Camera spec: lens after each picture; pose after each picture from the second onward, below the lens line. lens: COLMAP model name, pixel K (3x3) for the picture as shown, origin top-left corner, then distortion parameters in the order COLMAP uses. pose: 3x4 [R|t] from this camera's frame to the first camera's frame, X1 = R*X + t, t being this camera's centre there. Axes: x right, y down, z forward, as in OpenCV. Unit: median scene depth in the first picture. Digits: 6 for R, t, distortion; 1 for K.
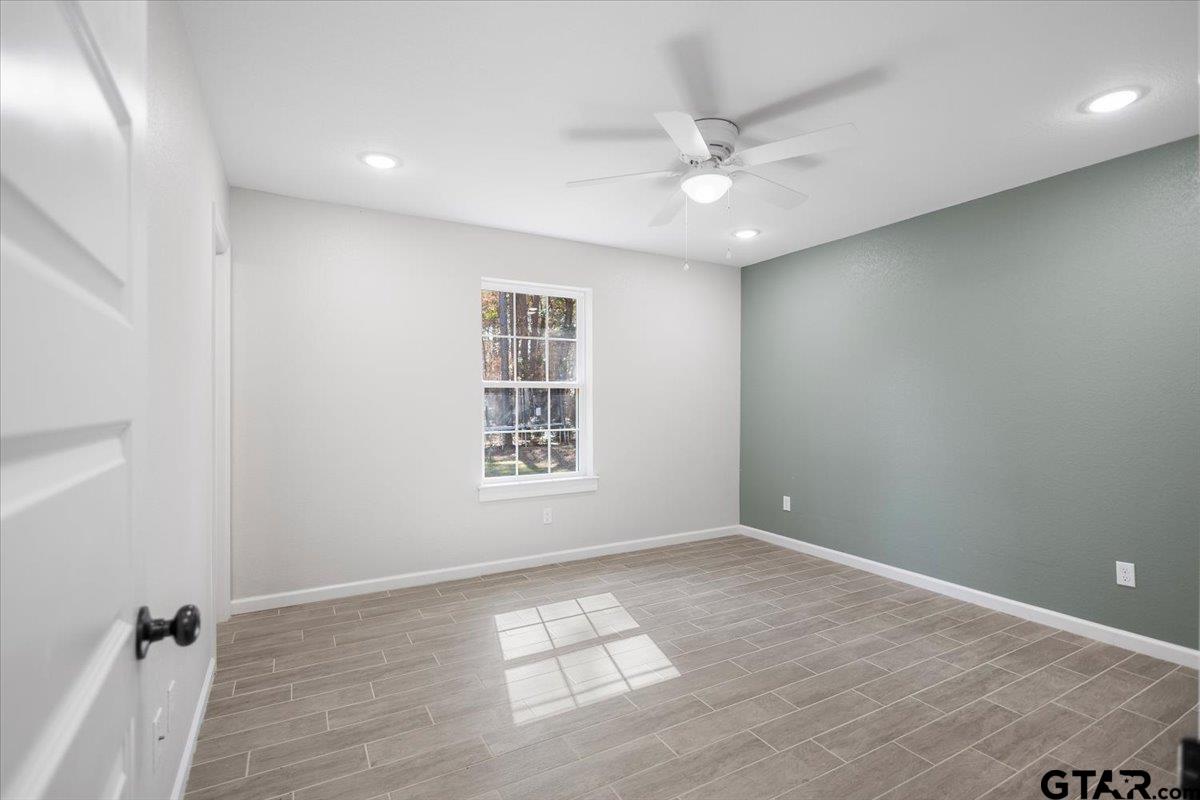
lens RADIAL K [[557.1, 0, 597.1], [0, 557.1, 405.4], [0, 0, 1]] dist [0.003897, -0.000186]
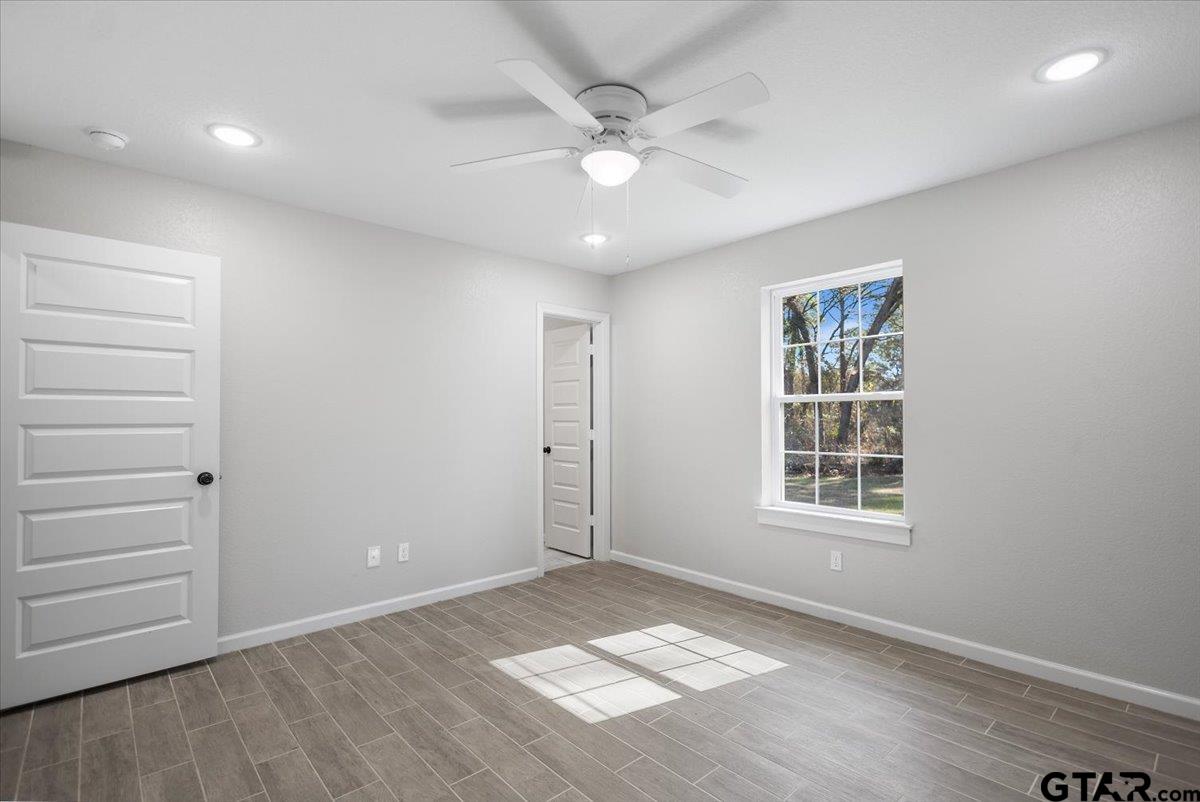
lens RADIAL K [[557.1, 0, 607.1], [0, 557.1, 407.3], [0, 0, 1]] dist [0.003897, -0.000186]
pose [[0.225791, -0.018539, -0.973999, 0.797413], [-0.007045, 0.999762, -0.020663, -0.006530], [0.974150, 0.011527, 0.225606, 0.624222]]
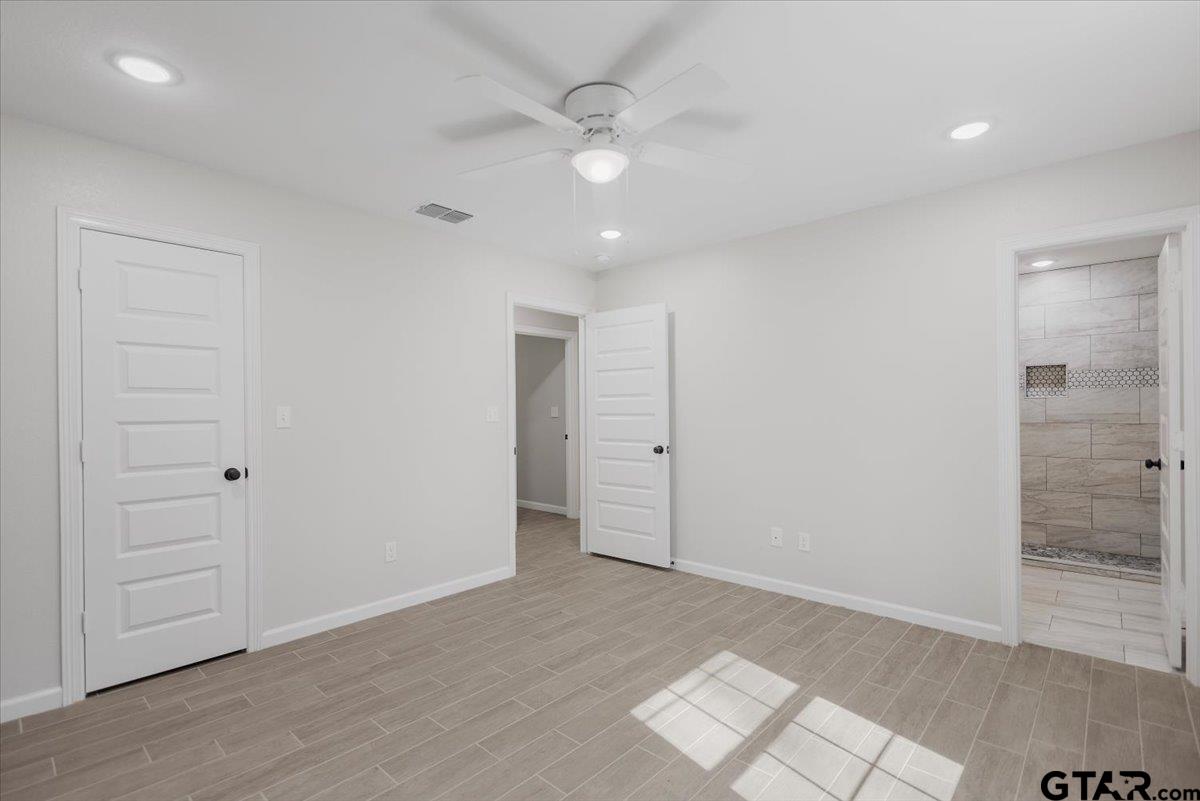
lens RADIAL K [[557.1, 0, 591.8], [0, 557.1, 415.4], [0, 0, 1]] dist [0.003897, -0.000186]
pose [[-0.952606, 0.009636, -0.304055, 0.368237], [0.004219, 0.999821, 0.018469, -0.014473], [0.304179, 0.016311, -0.952475, 1.409697]]
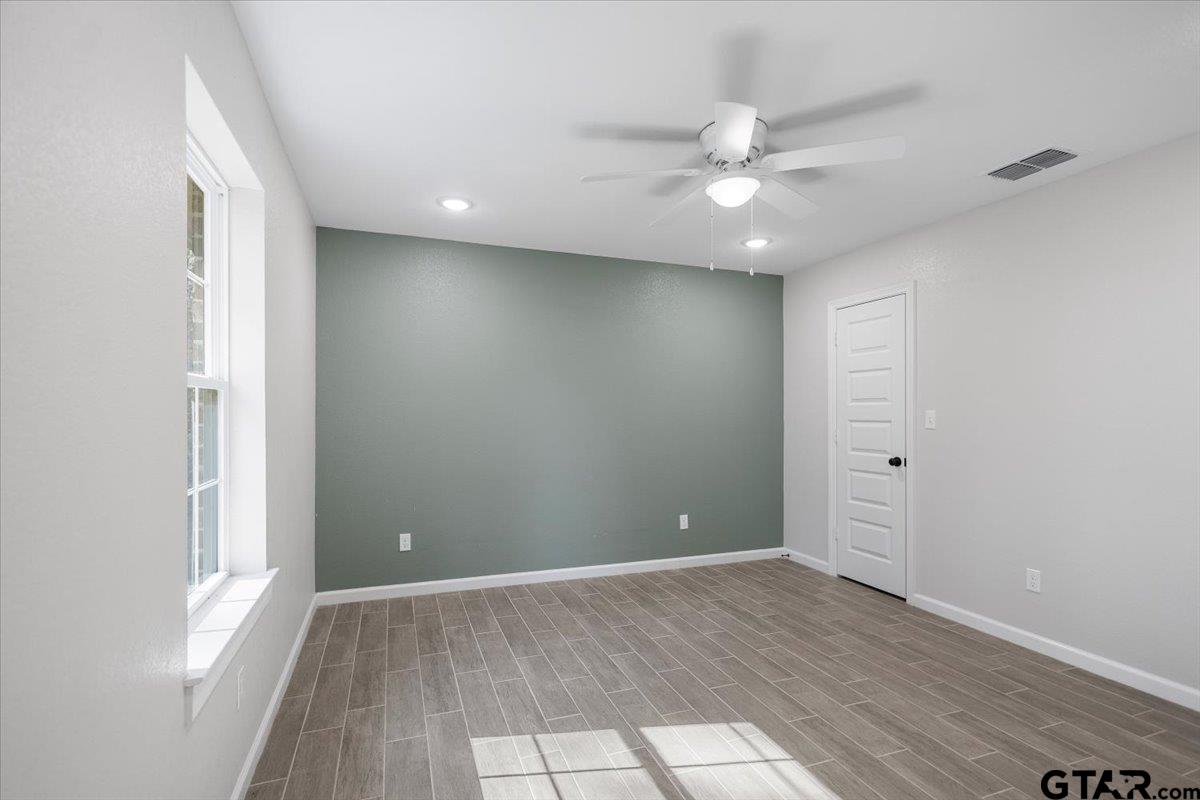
lens RADIAL K [[557.1, 0, 602.2], [0, 557.1, 404.2], [0, 0, 1]] dist [0.003897, -0.000186]
pose [[0.158527, 0.017193, 0.987205, -0.603869], [0.009452, 0.999776, -0.018930, -0.011923], [-0.987309, 0.012332, 0.158329, 0.830135]]
